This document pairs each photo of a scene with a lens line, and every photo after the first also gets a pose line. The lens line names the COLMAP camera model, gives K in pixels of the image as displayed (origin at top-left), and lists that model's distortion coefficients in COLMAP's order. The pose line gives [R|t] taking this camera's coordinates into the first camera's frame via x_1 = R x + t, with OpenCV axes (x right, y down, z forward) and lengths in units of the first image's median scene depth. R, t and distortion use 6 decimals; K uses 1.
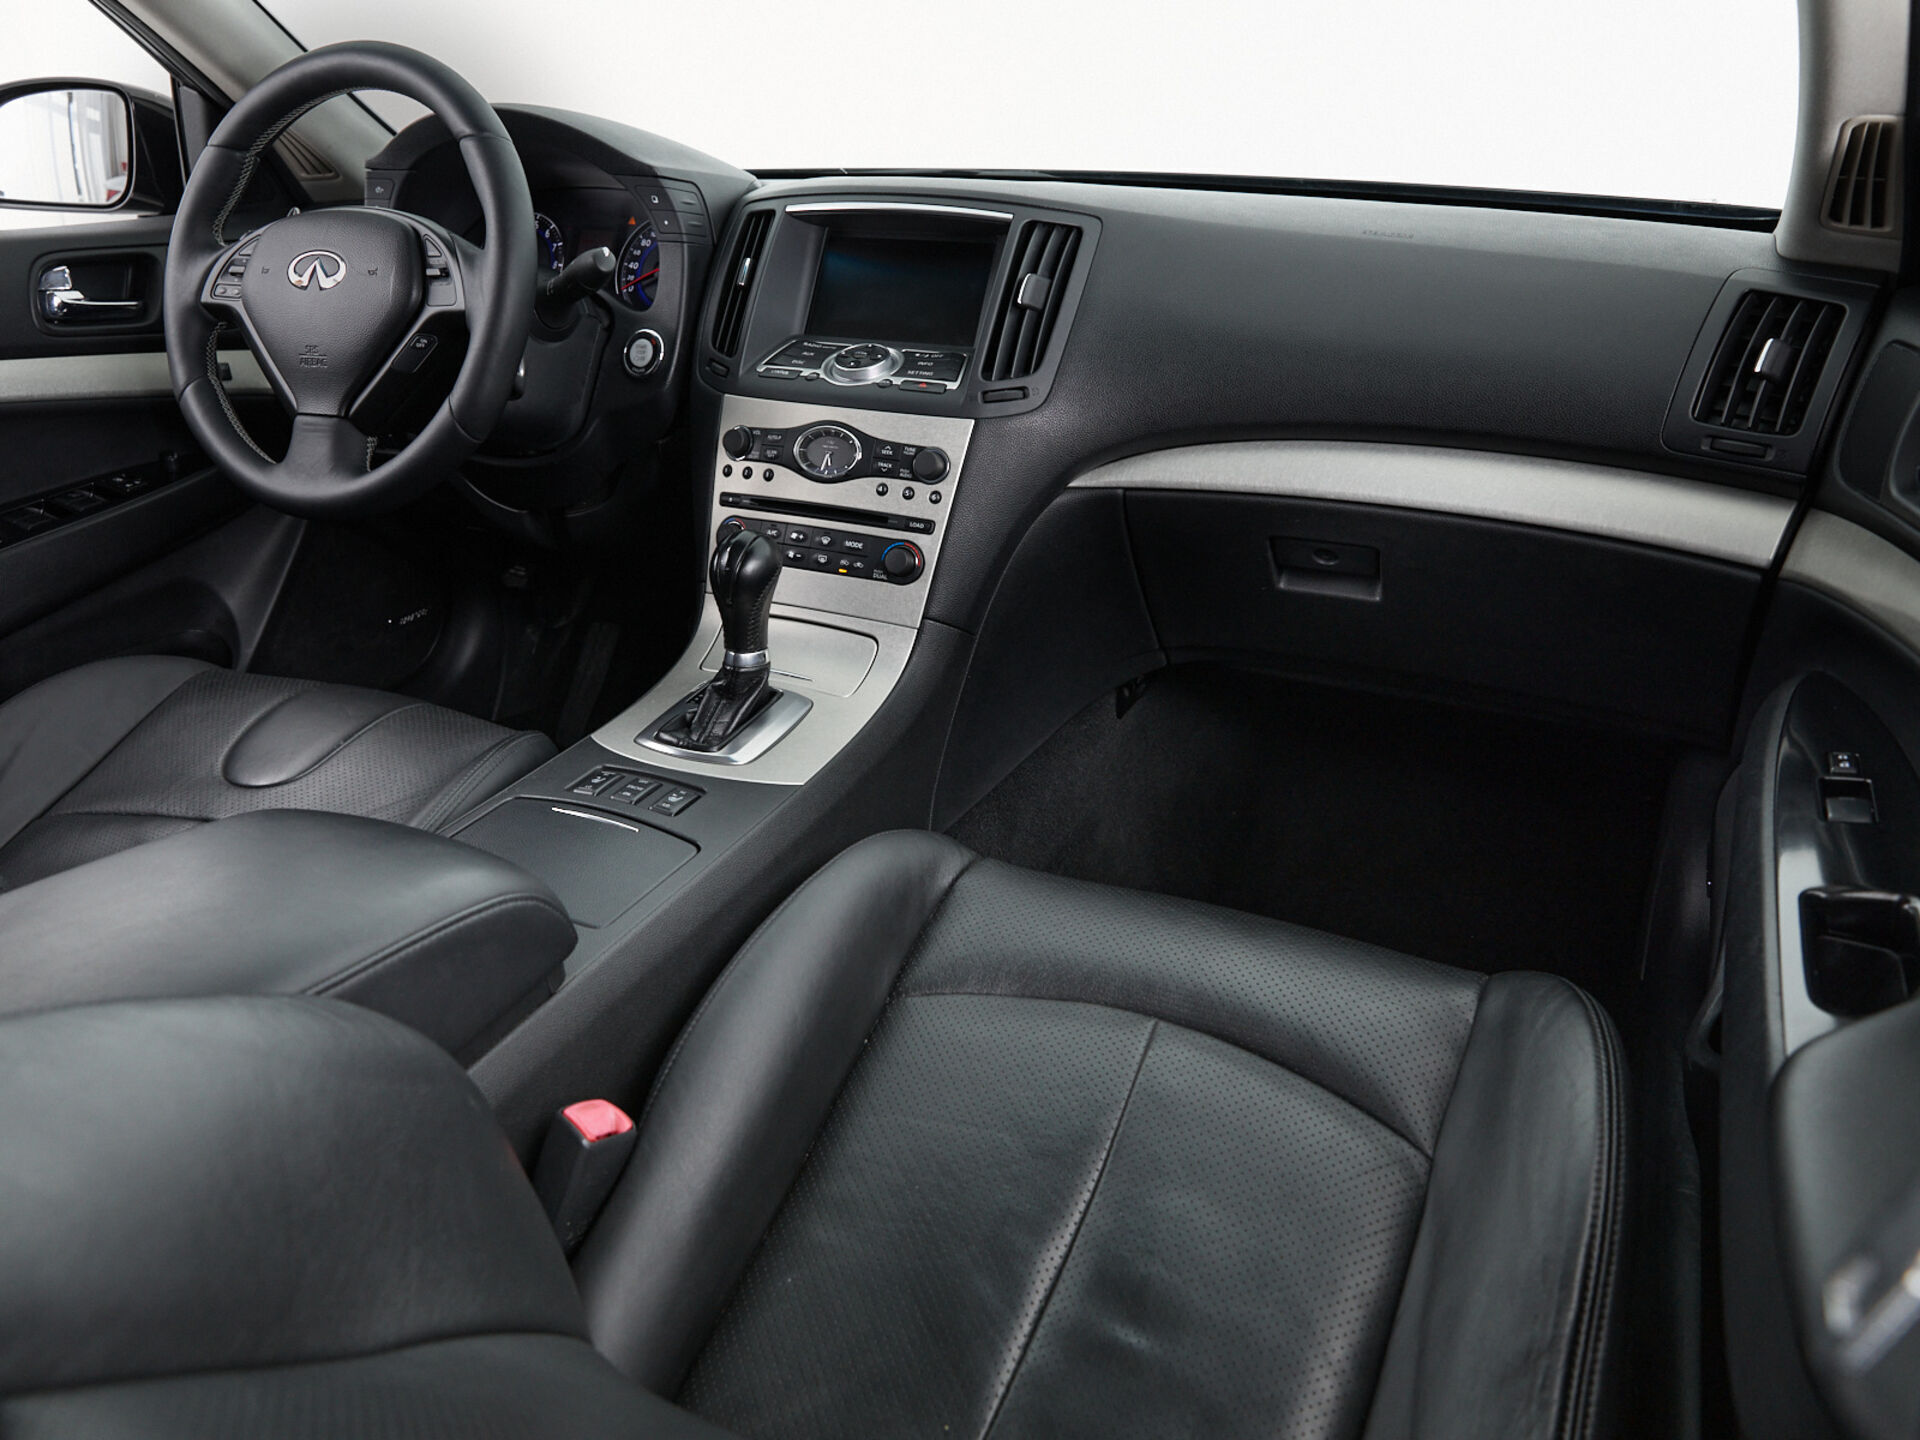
lens RADIAL K [[1420.0, 0, 899.7], [0, 1420.0, 724.9], [0, 0, 1]] dist [-0.010316, -0.000172]
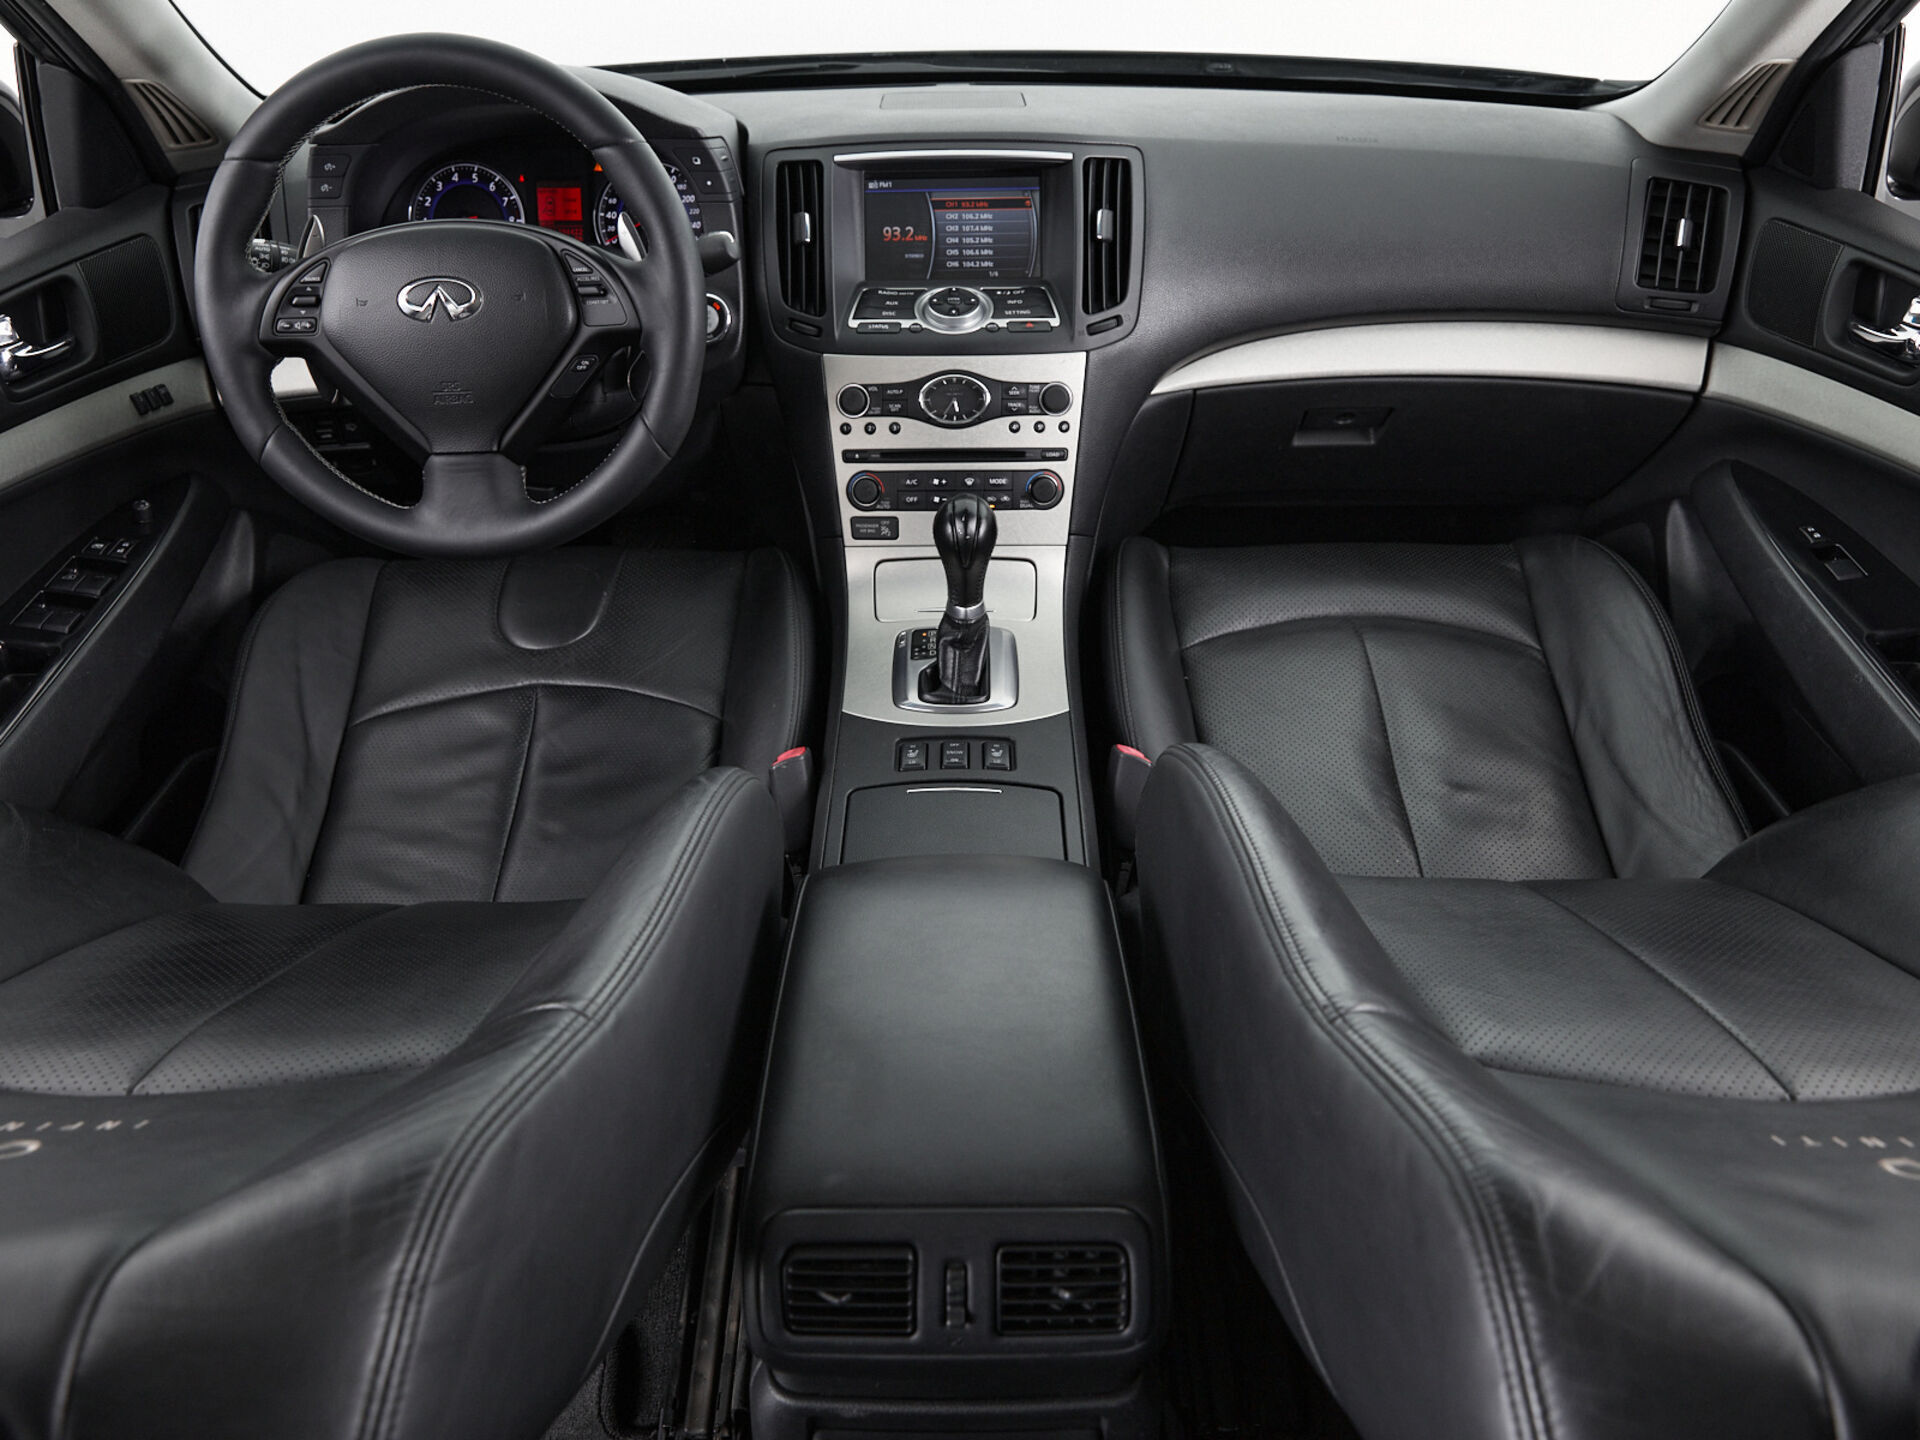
lens RADIAL K [[1420.0, 0, 945.0], [0, 1420.0, 729.2], [0, 0, 1]] dist [-0.010316, -0.000172]
pose [[0.900275, -0.255031, 0.352795, -0.502208], [0.188767, 0.958971, 0.211524, -0.181162], [-0.392265, -0.123833, 0.911479, -0.014922]]
